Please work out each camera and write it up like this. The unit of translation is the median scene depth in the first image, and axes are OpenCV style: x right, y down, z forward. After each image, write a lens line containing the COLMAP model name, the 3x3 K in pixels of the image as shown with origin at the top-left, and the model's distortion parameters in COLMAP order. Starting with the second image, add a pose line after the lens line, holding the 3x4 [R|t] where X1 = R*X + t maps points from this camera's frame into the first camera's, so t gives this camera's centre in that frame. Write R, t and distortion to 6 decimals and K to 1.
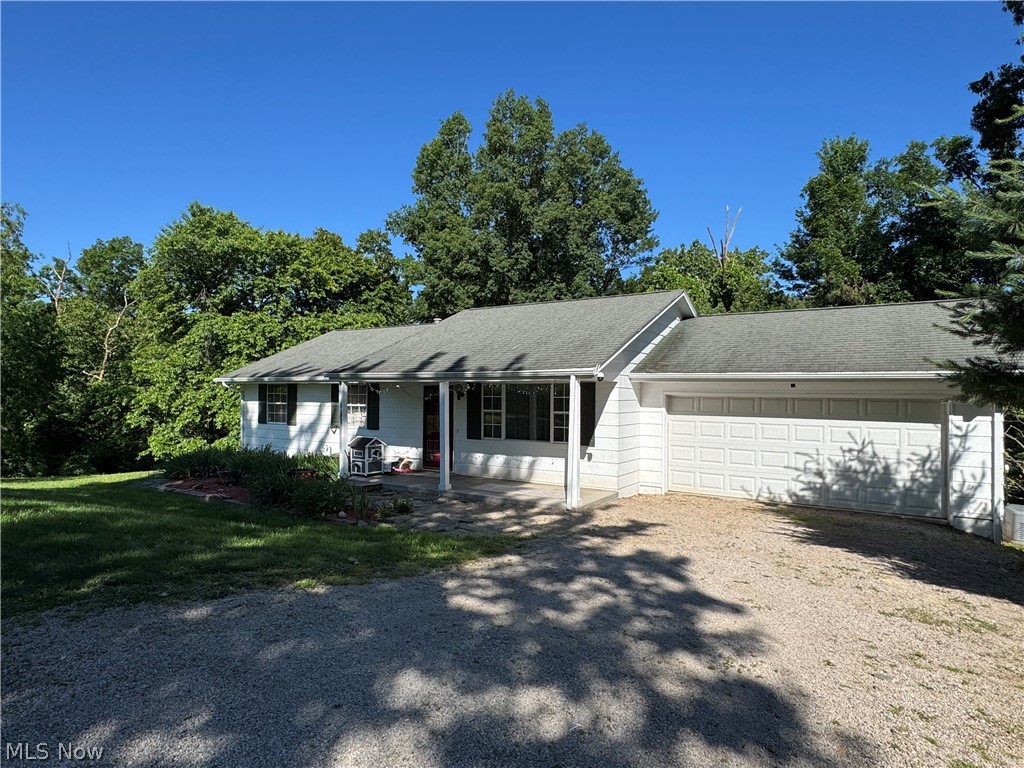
lens RADIAL K [[588.7, 0, 512.0], [0, 588.7, 384.0], [0, 0, 1]] dist [-0.003492, 0.000412]
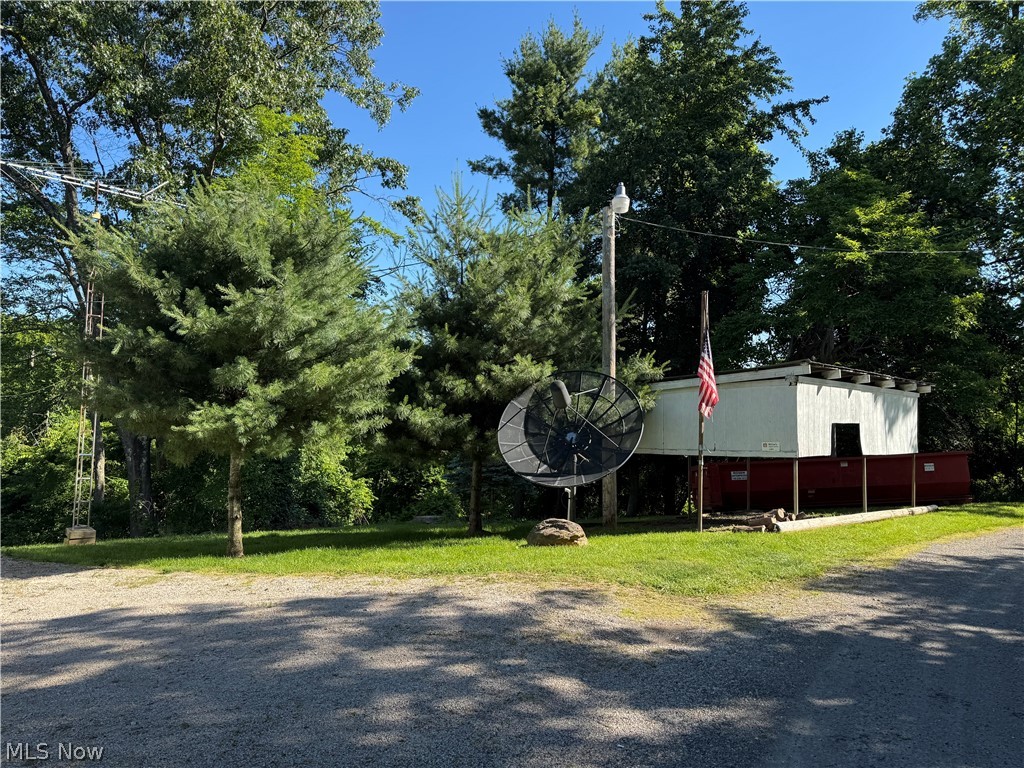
lens RADIAL K [[707.7, 0, 512.0], [0, 707.7, 384.0], [0, 0, 1]] dist [0.033393, -0.005748]
pose [[-0.134098, 0.021983, 0.990724, -0.369610], [-0.029125, 0.999235, -0.026114, -0.010918], [-0.990540, -0.032356, -0.133355, 0.163181]]
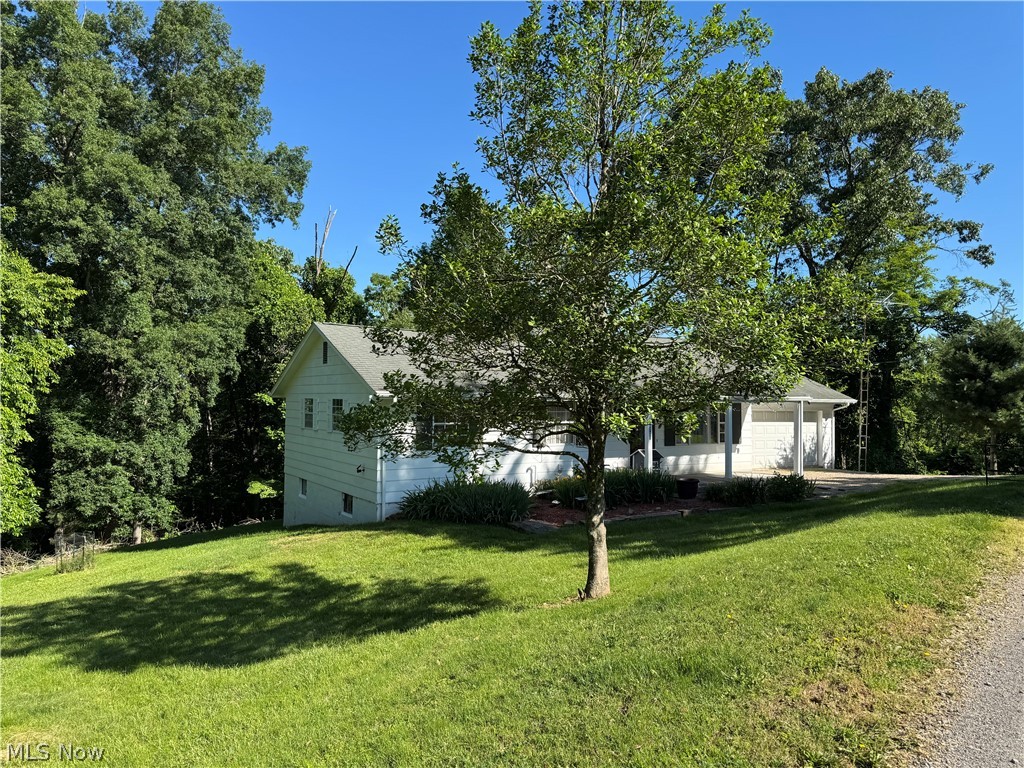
lens RADIAL K [[710.7, 0, 512.0], [0, 710.7, 378.3], [0, 0, 1]] dist [0.040752, -0.002183]
pose [[0.446162, 0.025352, 0.894593, -1.699155], [-0.019543, 0.999636, -0.018582, -0.019875], [-0.894739, -0.009192, 0.446495, 0.634235]]
